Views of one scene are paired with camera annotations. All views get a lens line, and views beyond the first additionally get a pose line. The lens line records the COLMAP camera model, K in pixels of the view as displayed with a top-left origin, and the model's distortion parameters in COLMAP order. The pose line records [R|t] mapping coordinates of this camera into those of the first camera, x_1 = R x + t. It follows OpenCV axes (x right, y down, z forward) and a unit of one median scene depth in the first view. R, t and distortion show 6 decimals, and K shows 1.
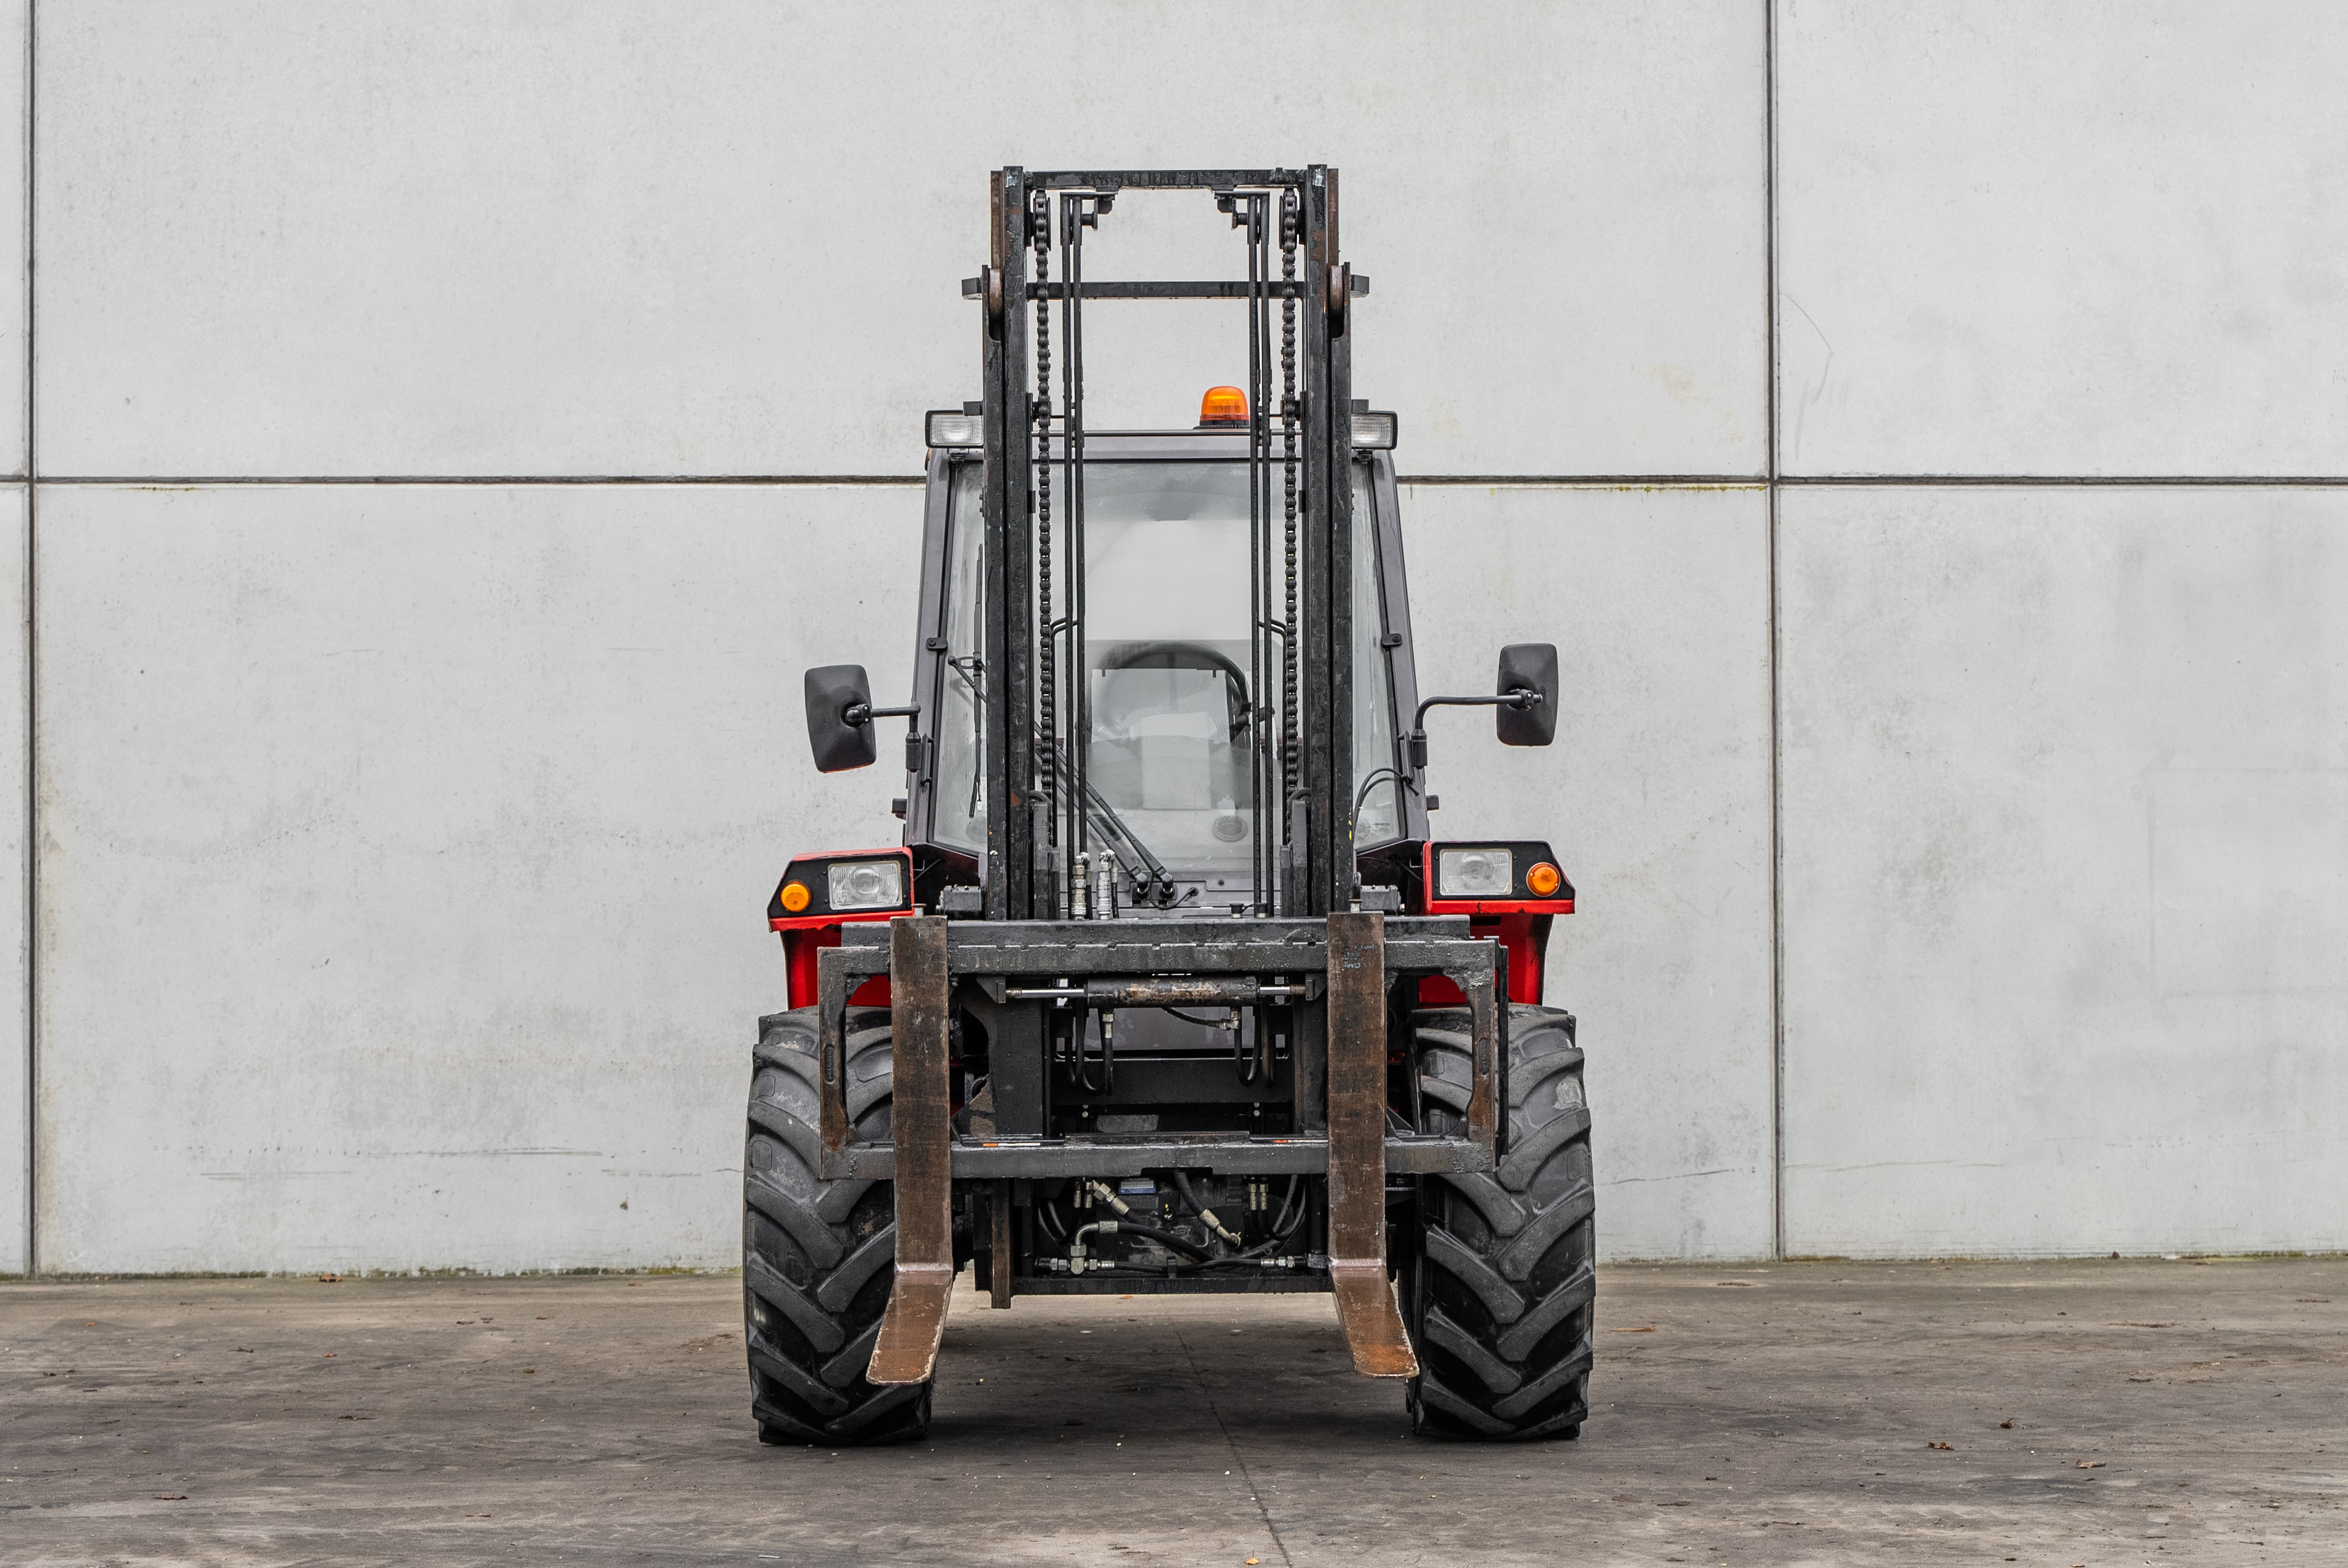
lens RADIAL K [[4565.3, 0, 1135.2], [0, 4565.3, 795.7], [0, 0, 1]] dist [-0.002994, -0.025186]
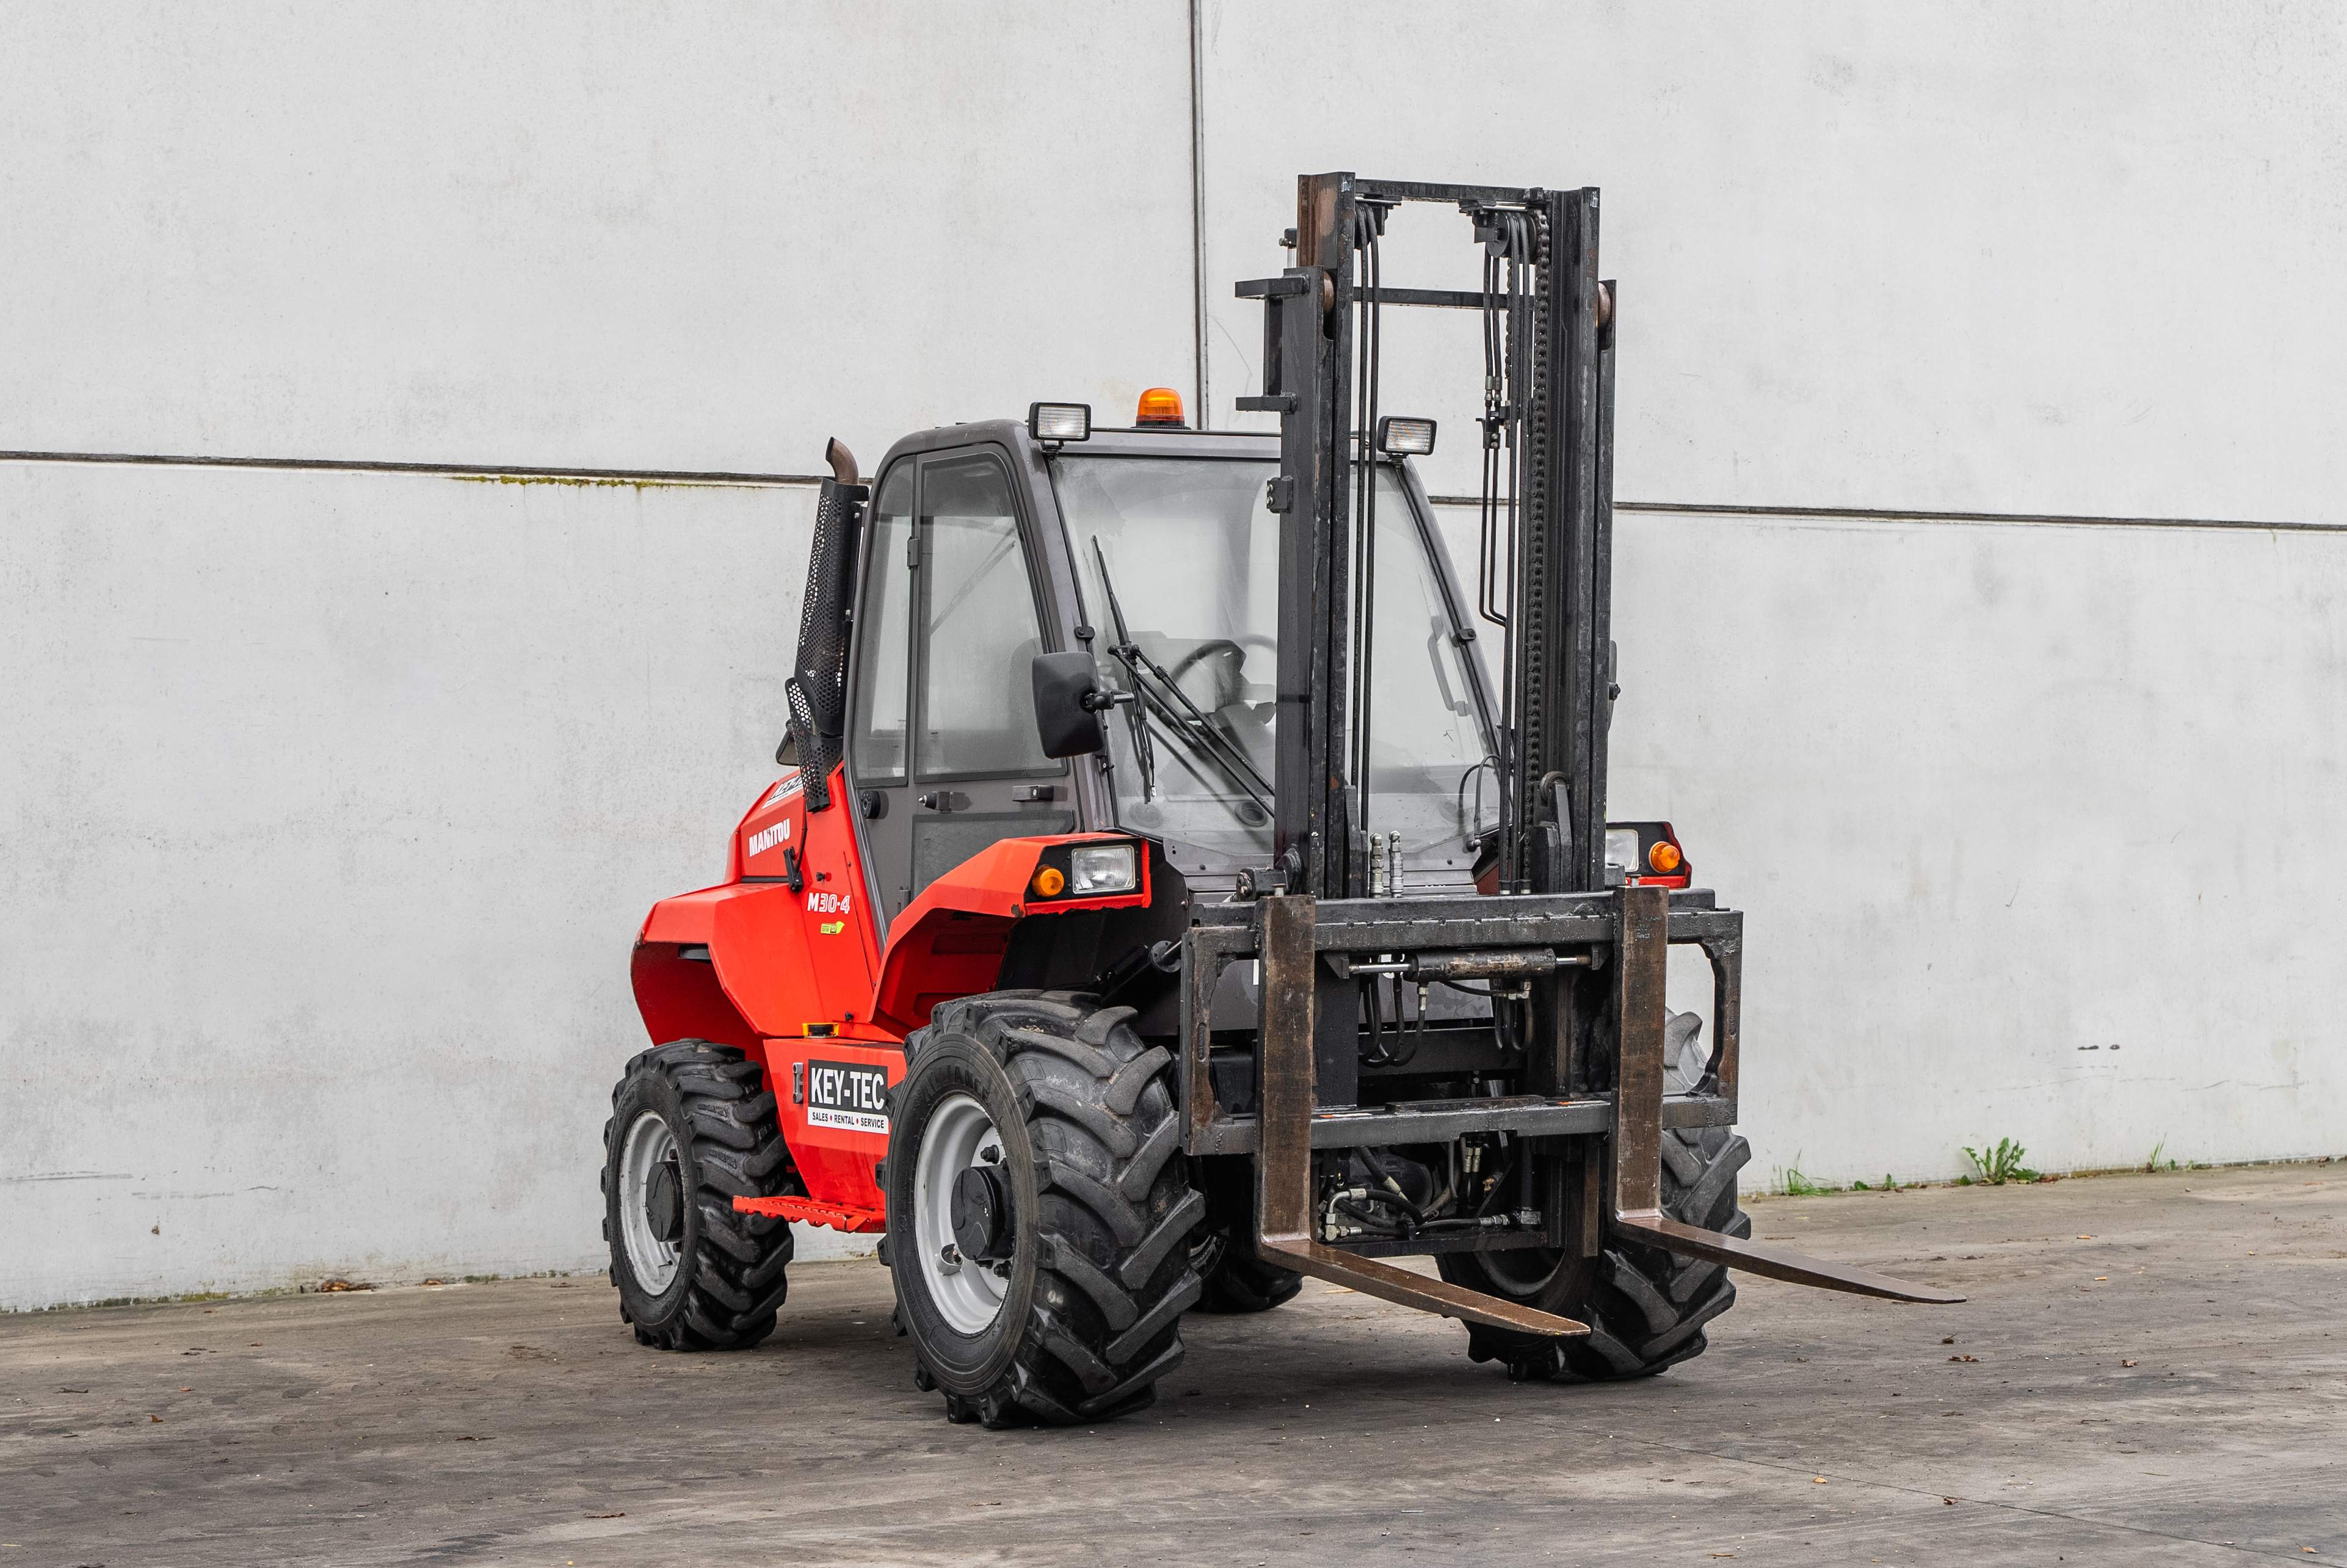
lens RADIAL K [[4620.8, 0, 1173.5], [0, 4620.8, 784.0], [0, 0, 1]] dist [-0.008867, 0.034820]
pose [[0.885863, -0.002433, 0.463940, -0.495475], [0.006033, 0.999962, -0.006274, 0.006819], [-0.463908, 0.008356, 0.885844, 0.079348]]
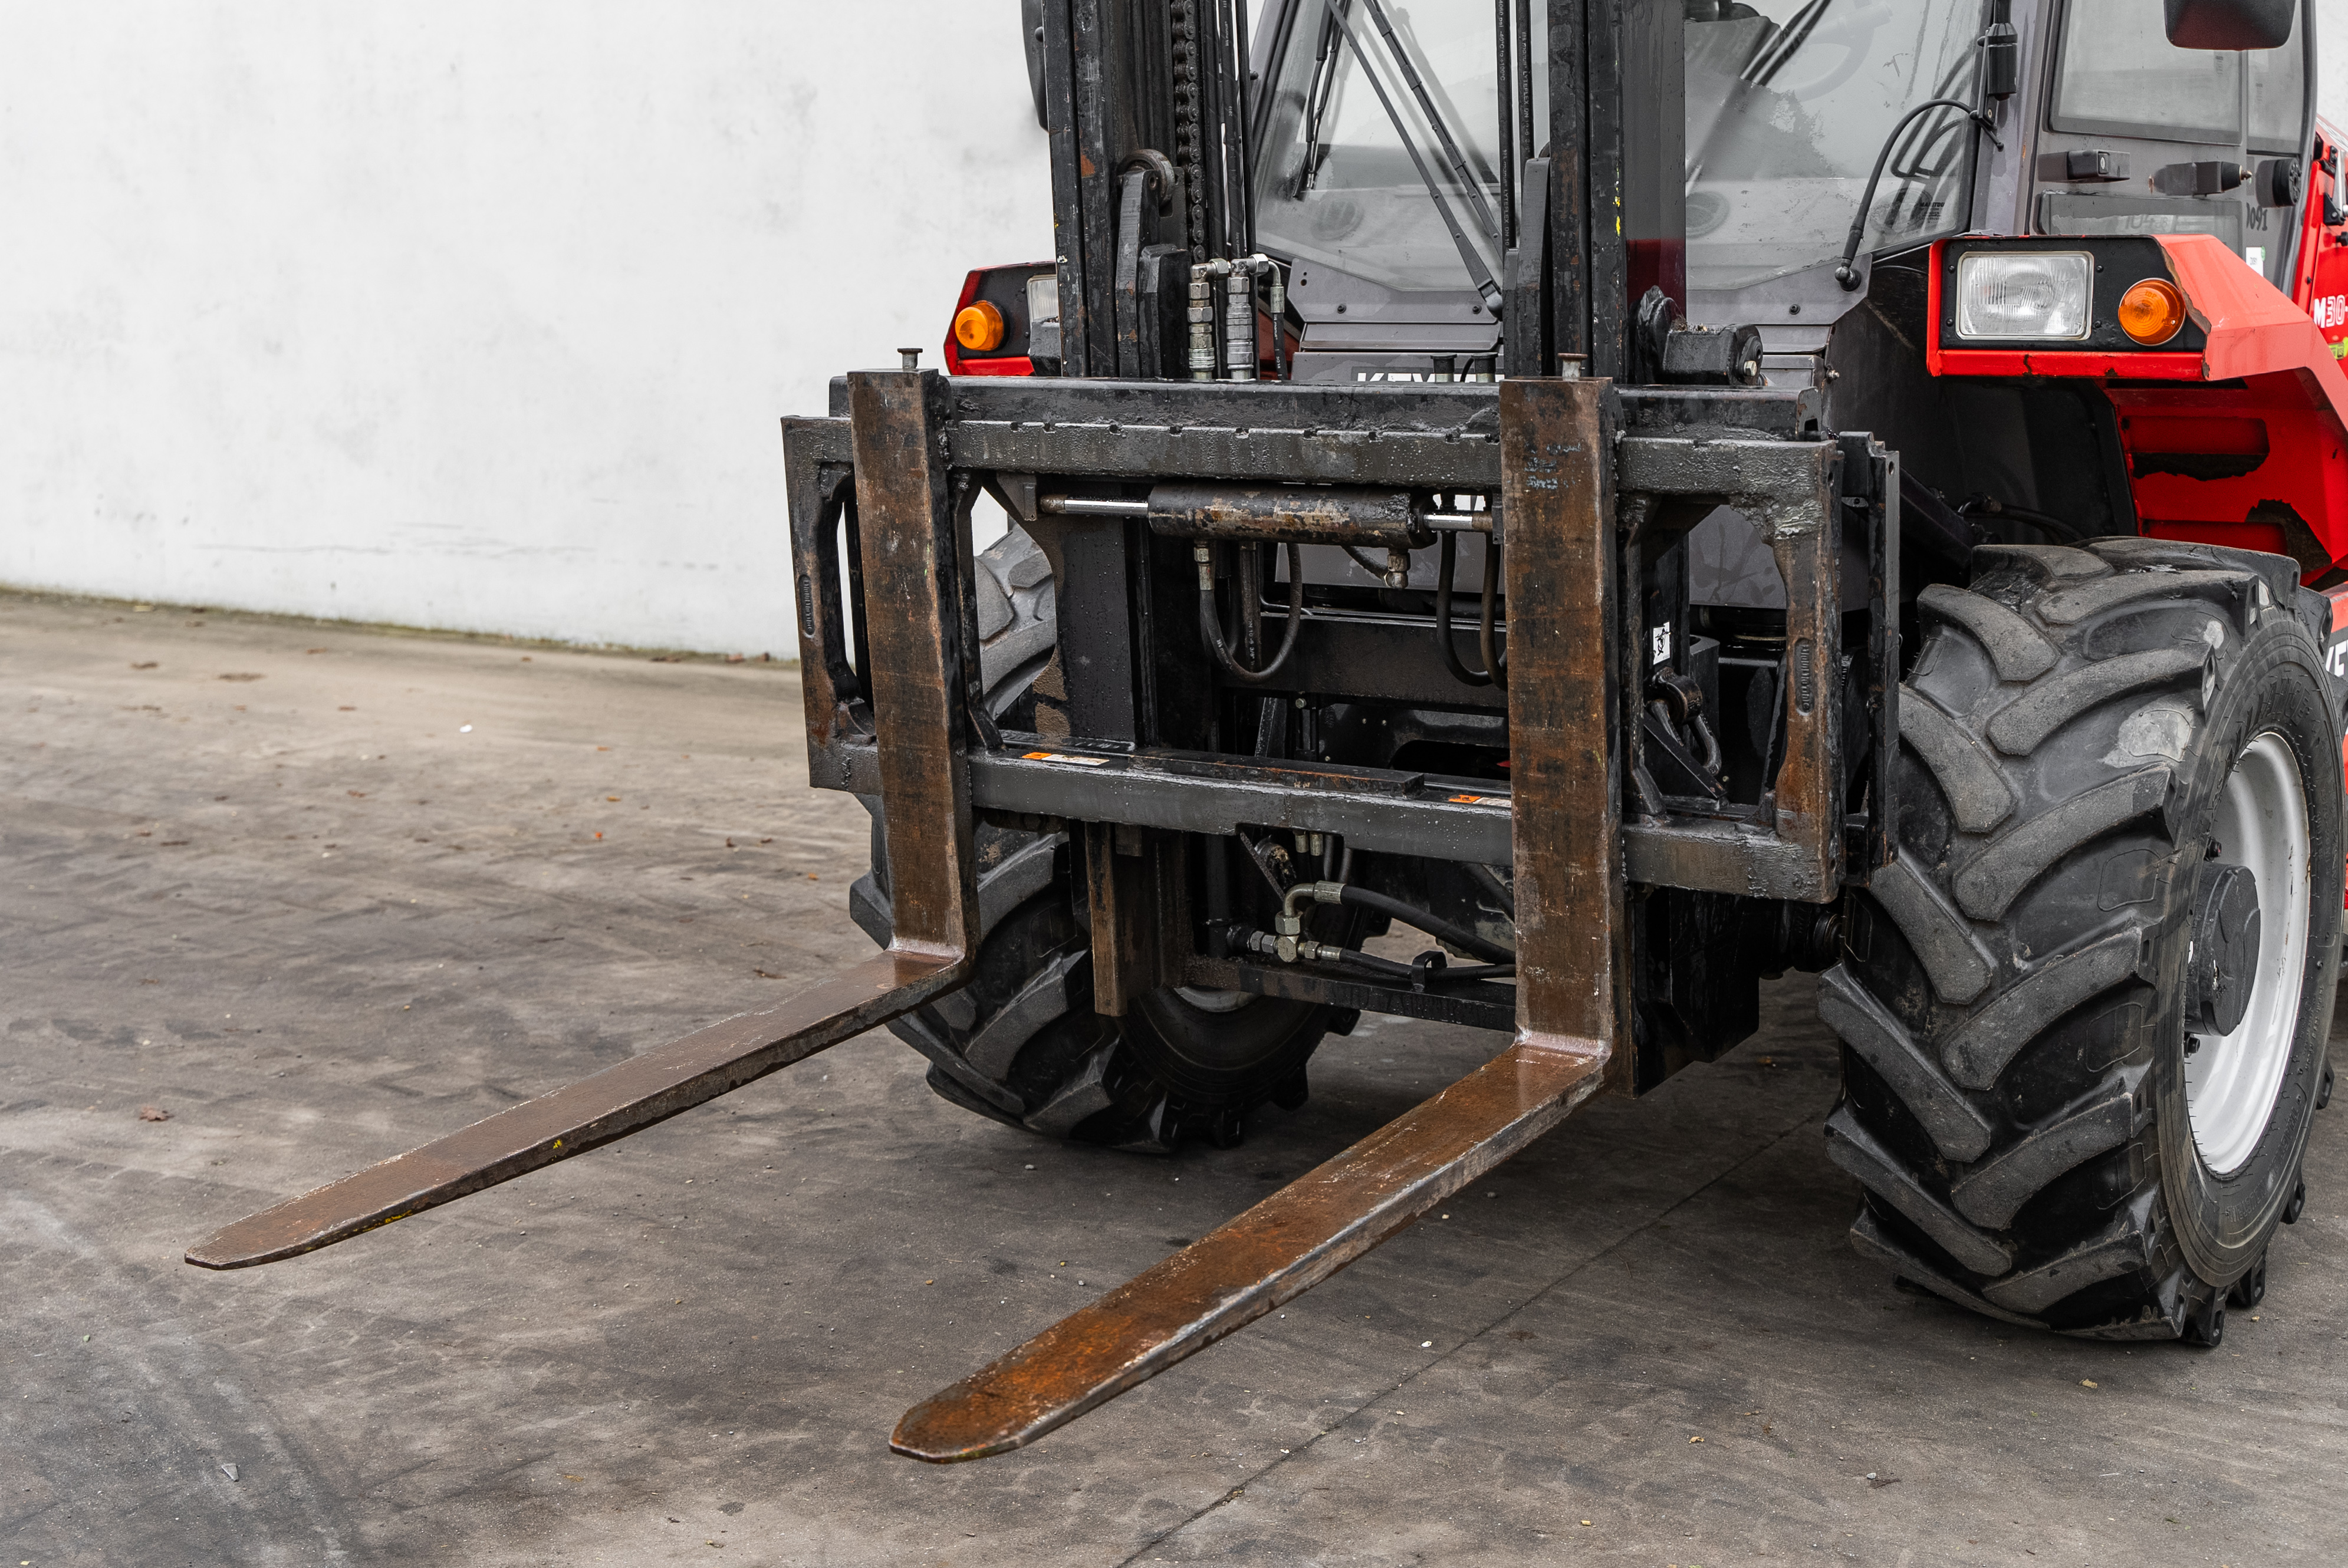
lens RADIAL K [[3112.8, 0, 1086.9], [0, 3112.8, 785.4], [0, 0, 1]] dist [-0.005339, 0.002922]
pose [[0.809269, 0.098198, -0.579172, 0.189558], [0.010110, 0.983455, 0.180870, 0.006067], [0.587351, -0.152228, 0.794887, 0.614034]]
